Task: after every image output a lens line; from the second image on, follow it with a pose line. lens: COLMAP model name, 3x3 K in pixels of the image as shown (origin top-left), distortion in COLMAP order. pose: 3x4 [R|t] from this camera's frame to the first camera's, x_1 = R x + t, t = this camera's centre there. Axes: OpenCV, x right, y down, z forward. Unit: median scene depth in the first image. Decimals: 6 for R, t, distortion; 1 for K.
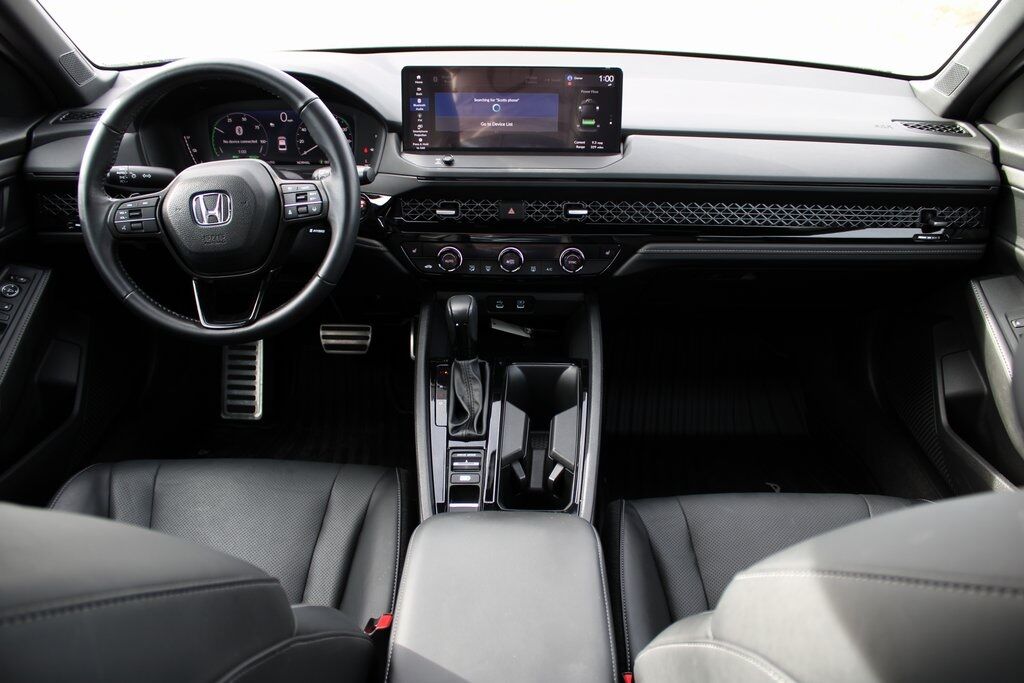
lens RADIAL K [[856.2, 0, 512.0], [0, 856.2, 341.5], [0, 0, 1]] dist [-0.152306, 0.127473]
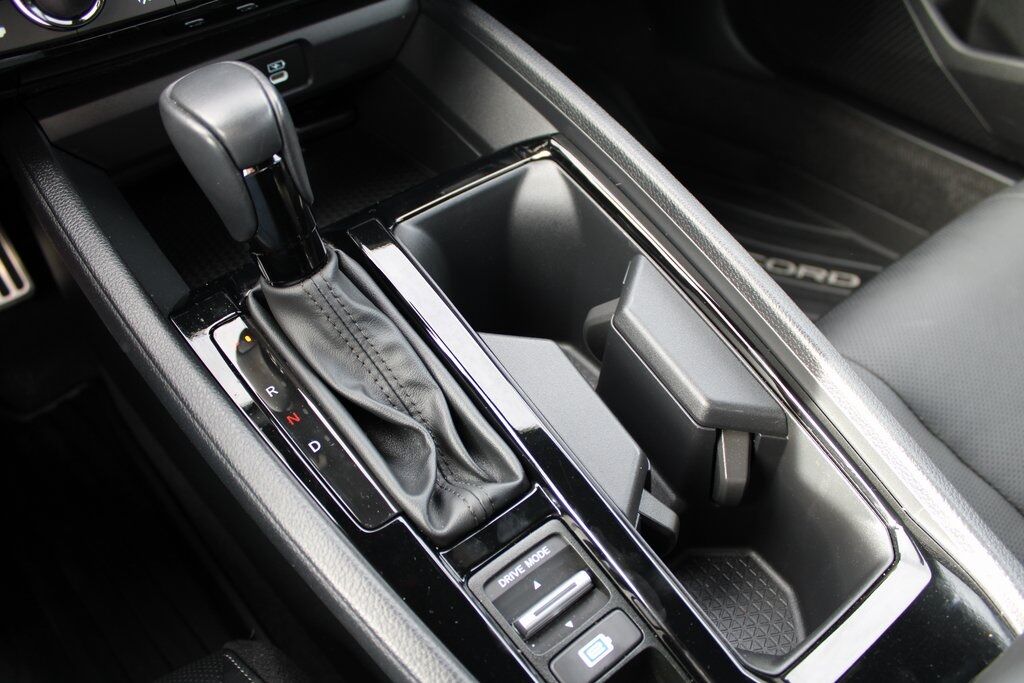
lens RADIAL K [[856.2, 0, 512.0], [0, 856.2, 341.5], [0, 0, 1]] dist [-0.152306, 0.127473]
pose [[0.776780, -0.461993, 0.427991, -0.129681], [0.333321, 0.878202, 0.343013, -0.033619], [-0.534332, -0.123787, 0.836162, 0.677493]]
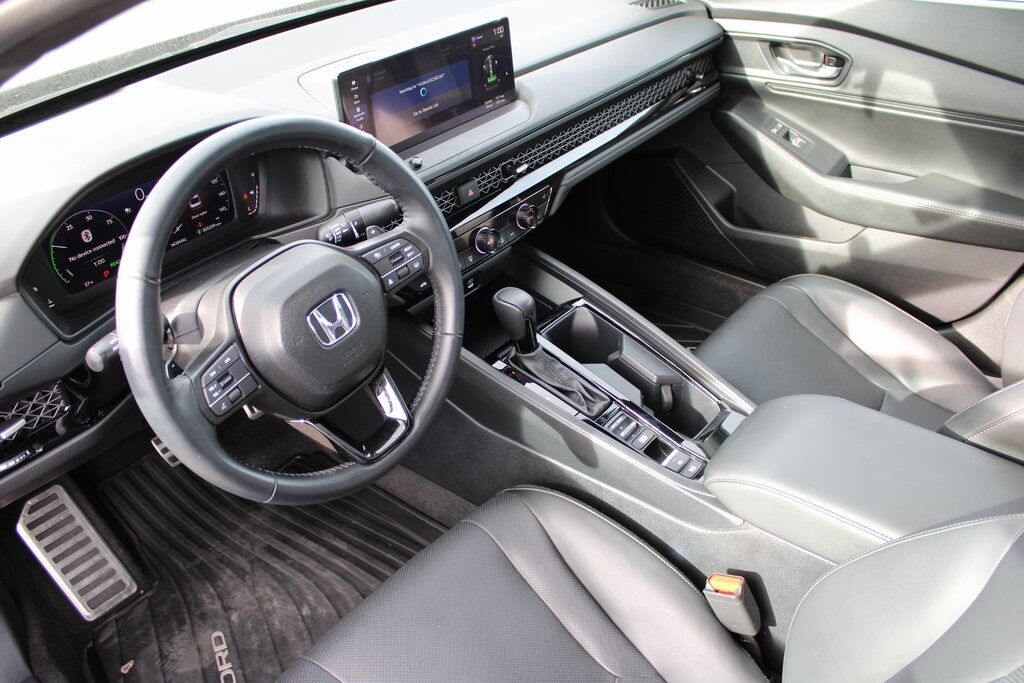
lens RADIAL K [[856.2, 0, 512.0], [0, 856.2, 341.5], [0, 0, 1]] dist [-0.152306, 0.127473]
pose [[0.633129, -0.470219, 0.614851, -0.625711], [0.399288, 0.878893, 0.260992, -0.235179], [-0.663112, 0.080261, 0.744205, 0.284807]]
